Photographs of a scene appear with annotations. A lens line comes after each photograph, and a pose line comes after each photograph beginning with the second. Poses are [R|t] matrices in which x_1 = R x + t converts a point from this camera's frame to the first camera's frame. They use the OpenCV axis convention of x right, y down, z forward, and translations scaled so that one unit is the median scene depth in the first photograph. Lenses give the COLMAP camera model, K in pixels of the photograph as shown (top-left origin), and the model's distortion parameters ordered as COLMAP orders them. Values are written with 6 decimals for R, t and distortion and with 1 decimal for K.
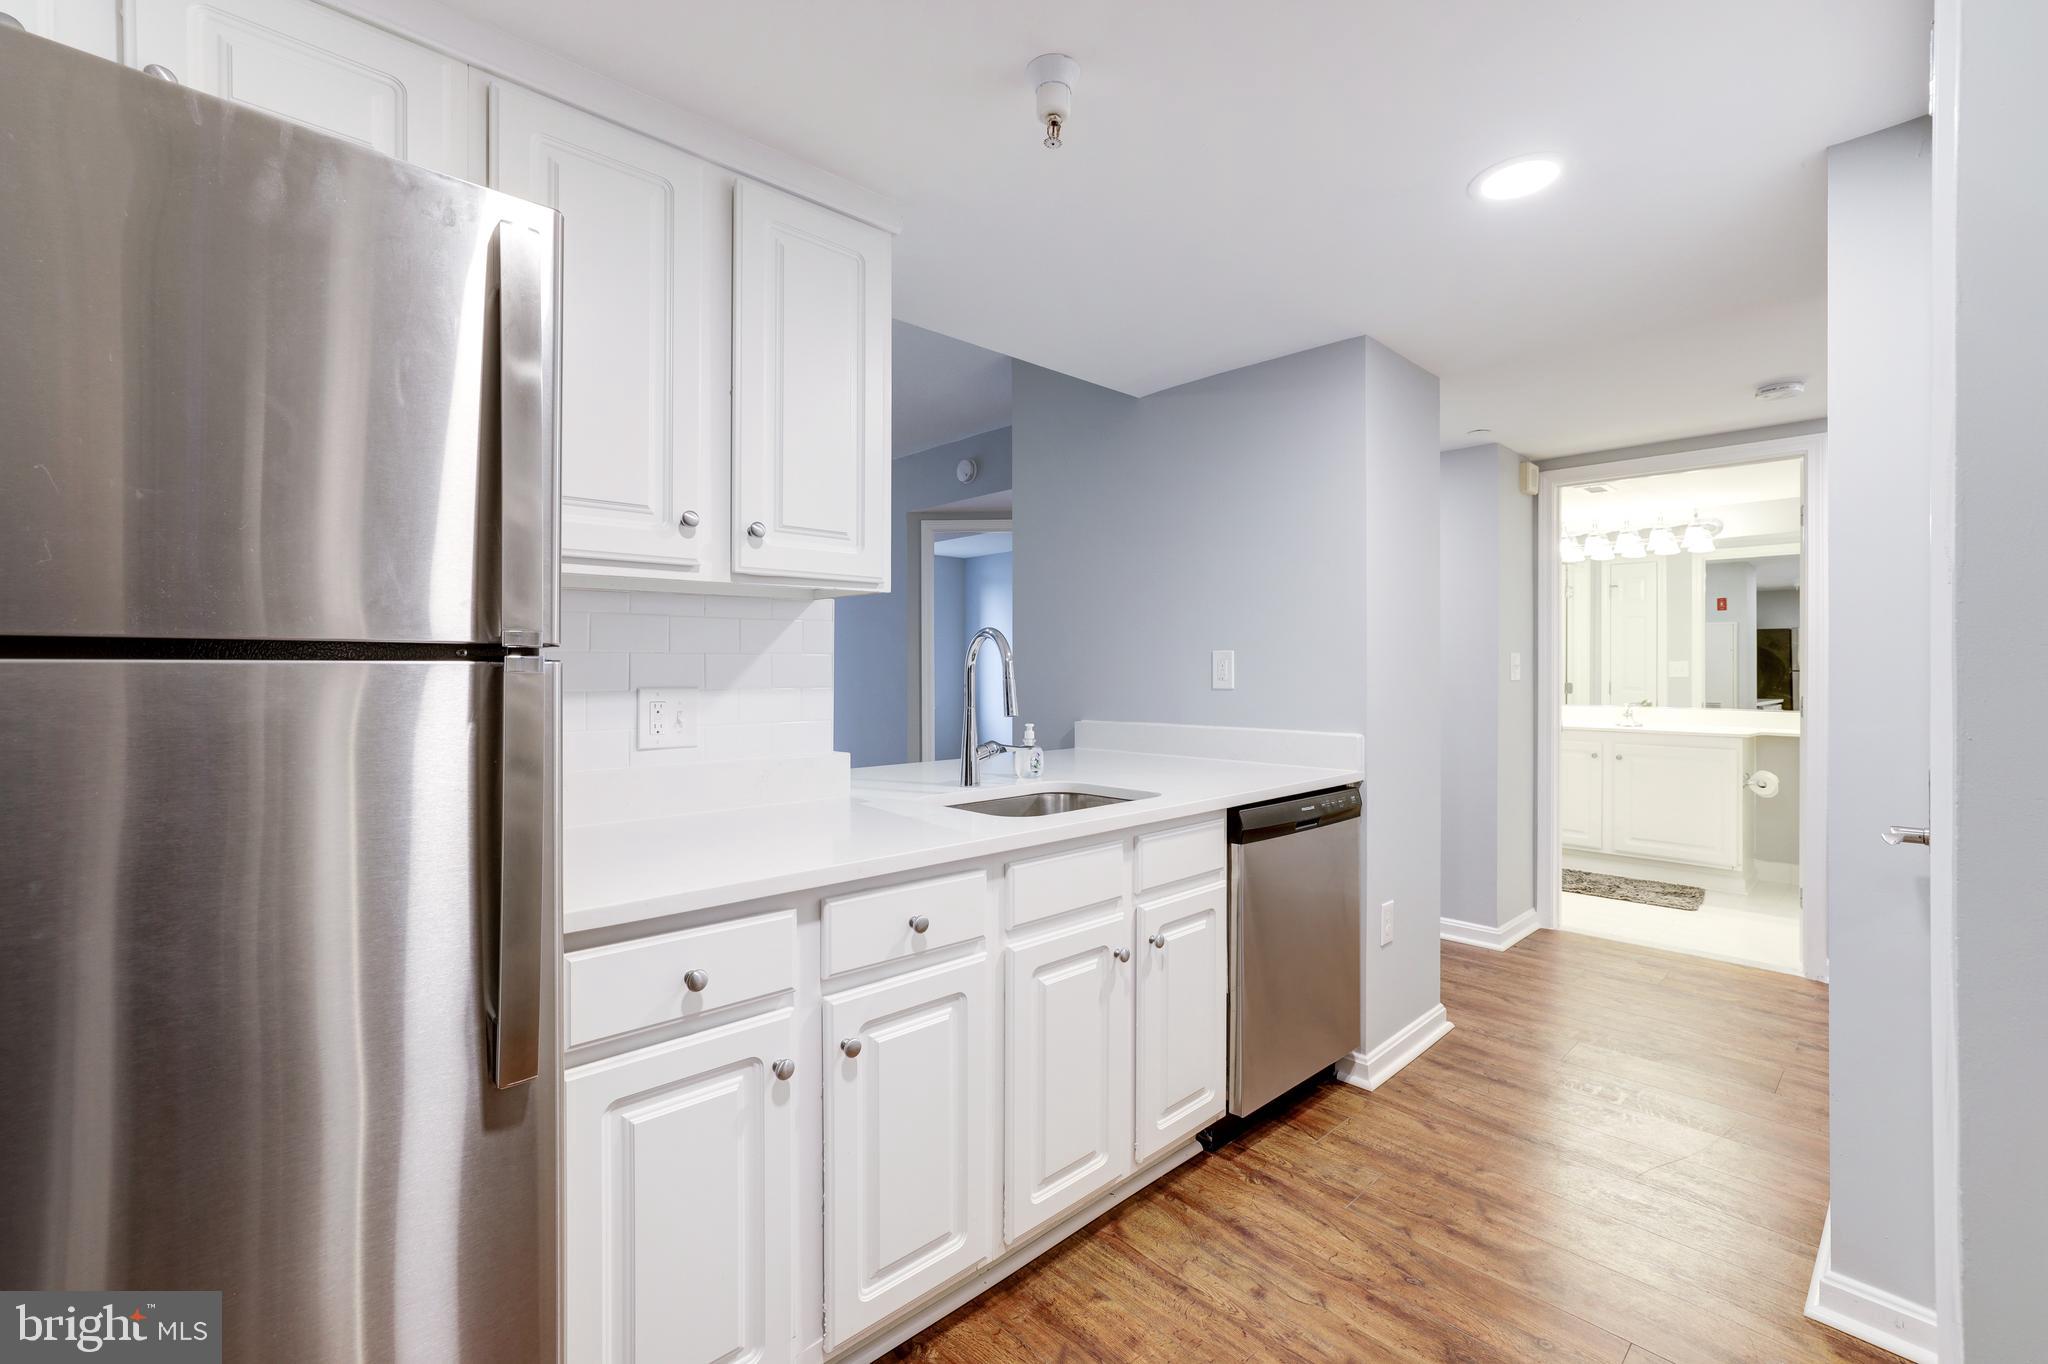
lens RADIAL K [[883.0, 0, 1004.6], [0, 883.0, 662.8], [0, 0, 1]] dist [-0.035507, 0.011617]
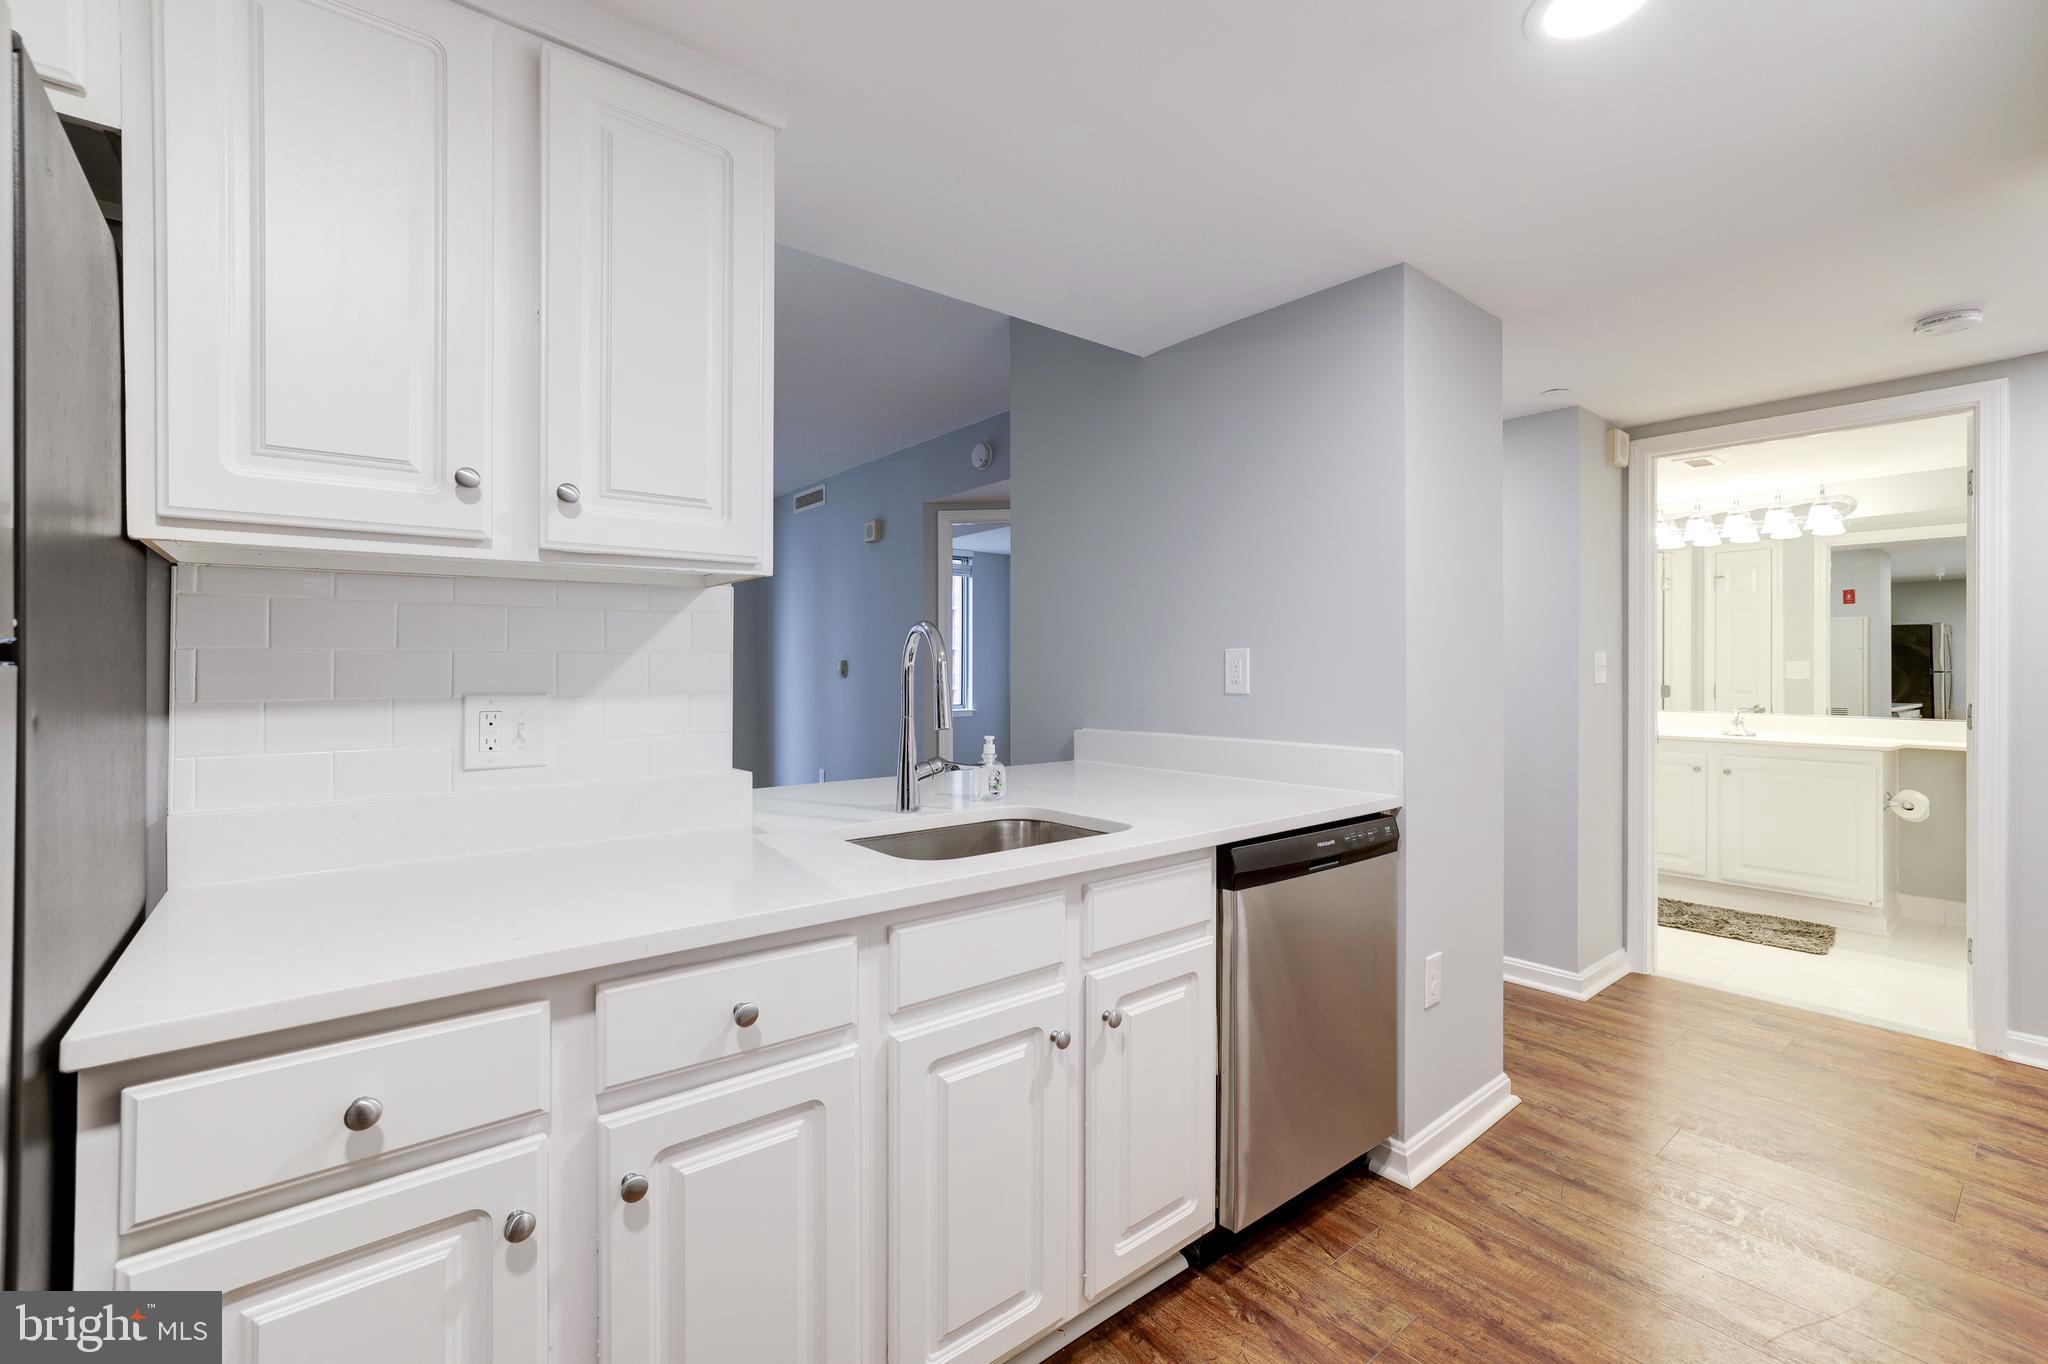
lens RADIAL K [[883.0, 0, 997.3], [0, 883.0, 662.7], [0, 0, 1]] dist [-0.035507, 0.011617]
pose [[0.996721, -0.000265, -0.080917, 0.112664], [0.000276, 1.000000, 0.000127, -0.000510], [0.080917, -0.000149, 0.996721, 0.178600]]
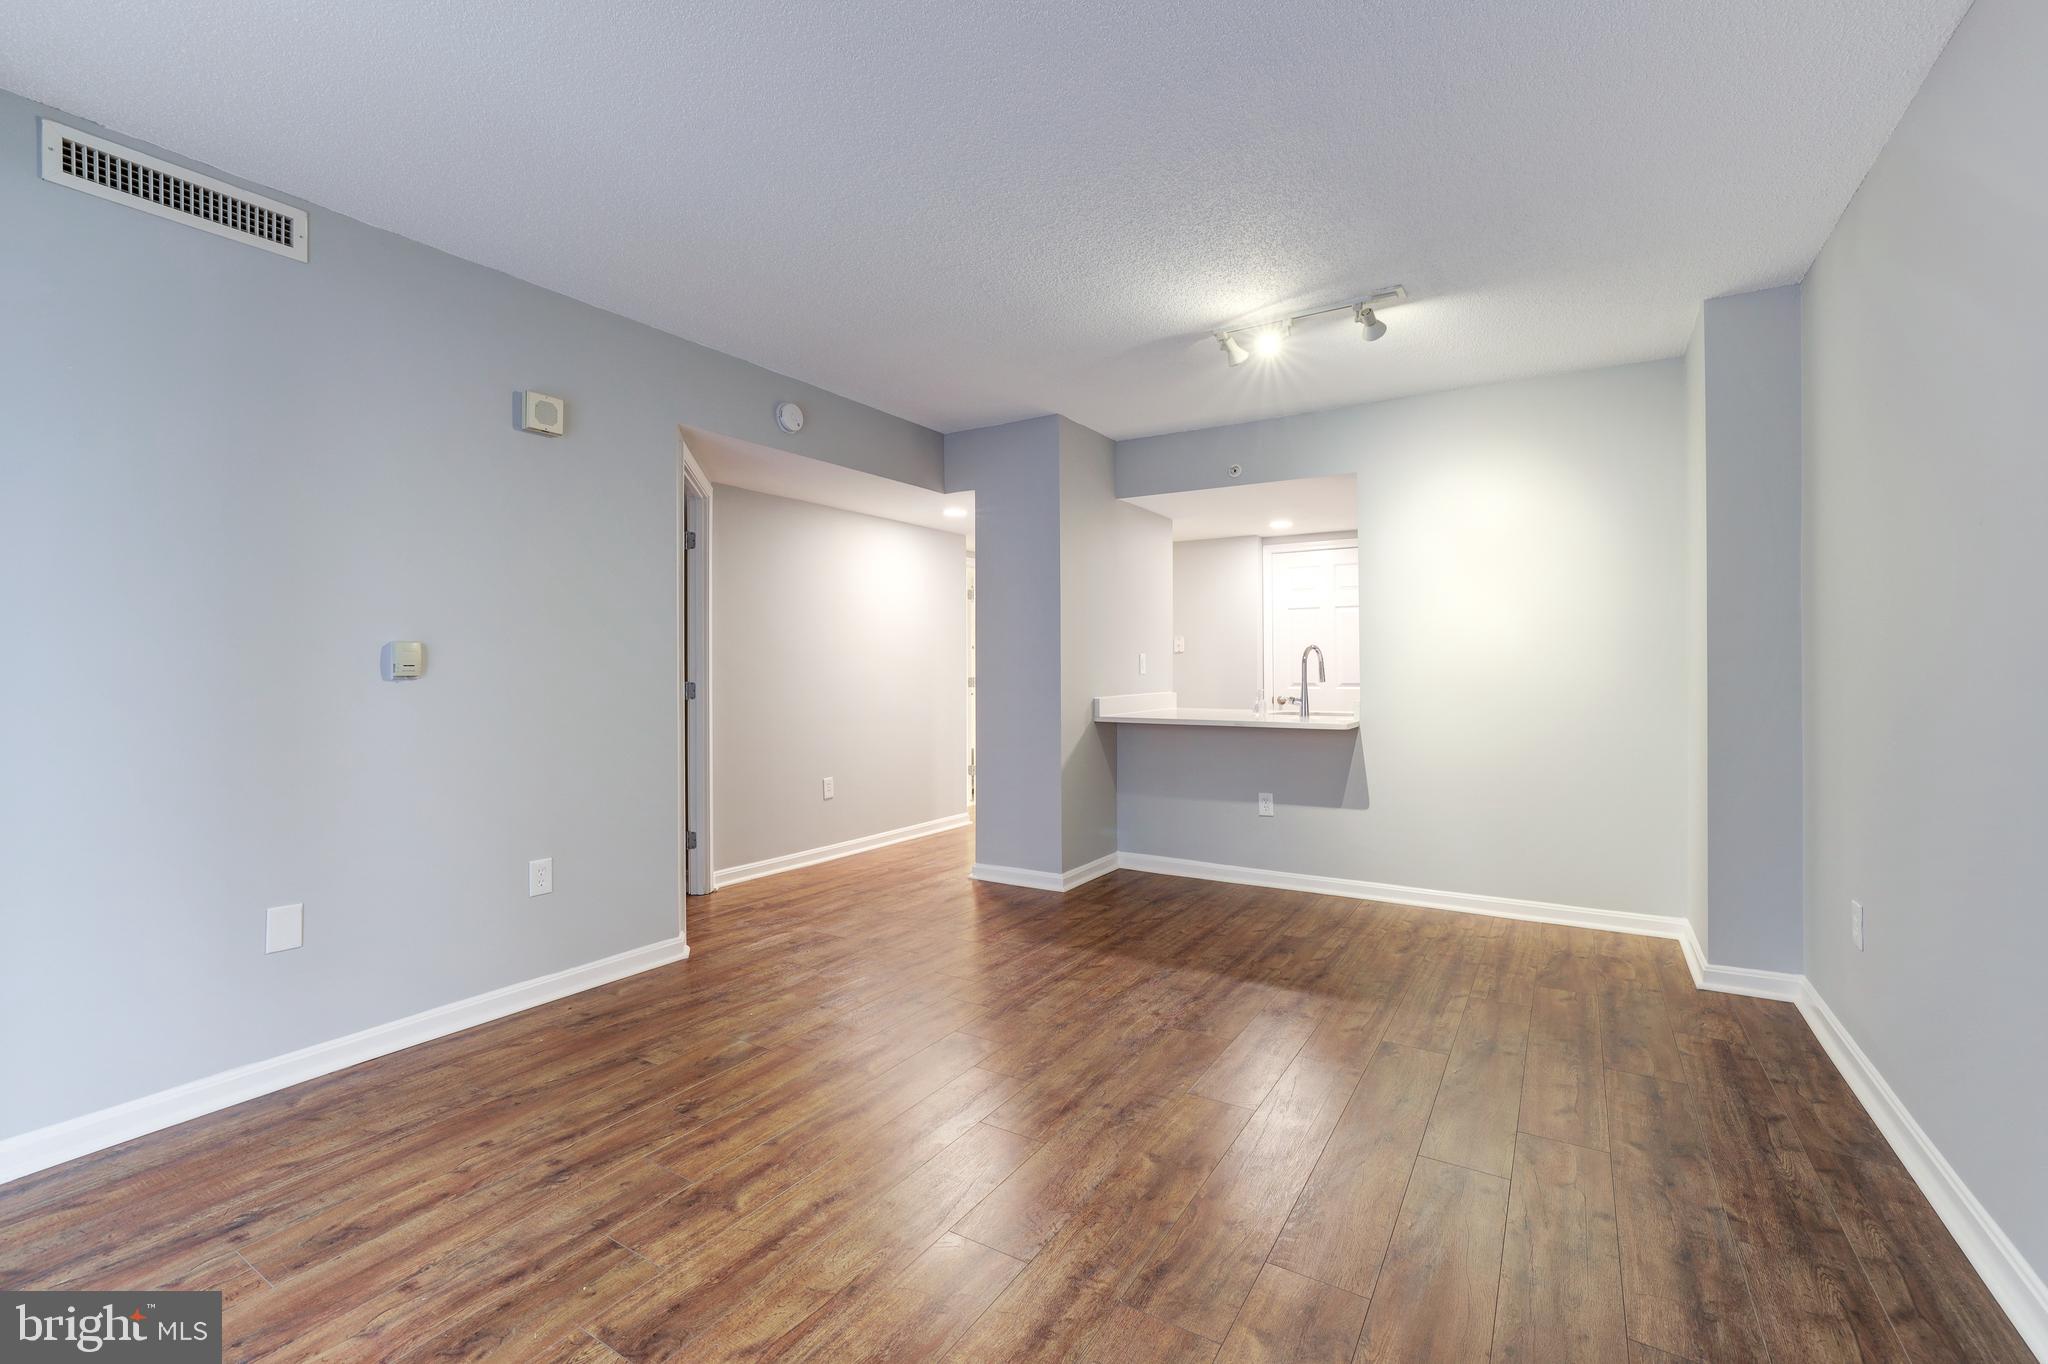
lens RADIAL K [[883.0, 0, 1031.6], [0, 883.0, 648.9], [0, 0, 1]] dist [-0.035507, 0.011617]
pose [[-0.265073, 0.027652, 0.963832, -1.915917], [0.001546, 0.999600, -0.028253, 0.039698], [-0.964227, -0.005999, -0.265010, 2.207382]]
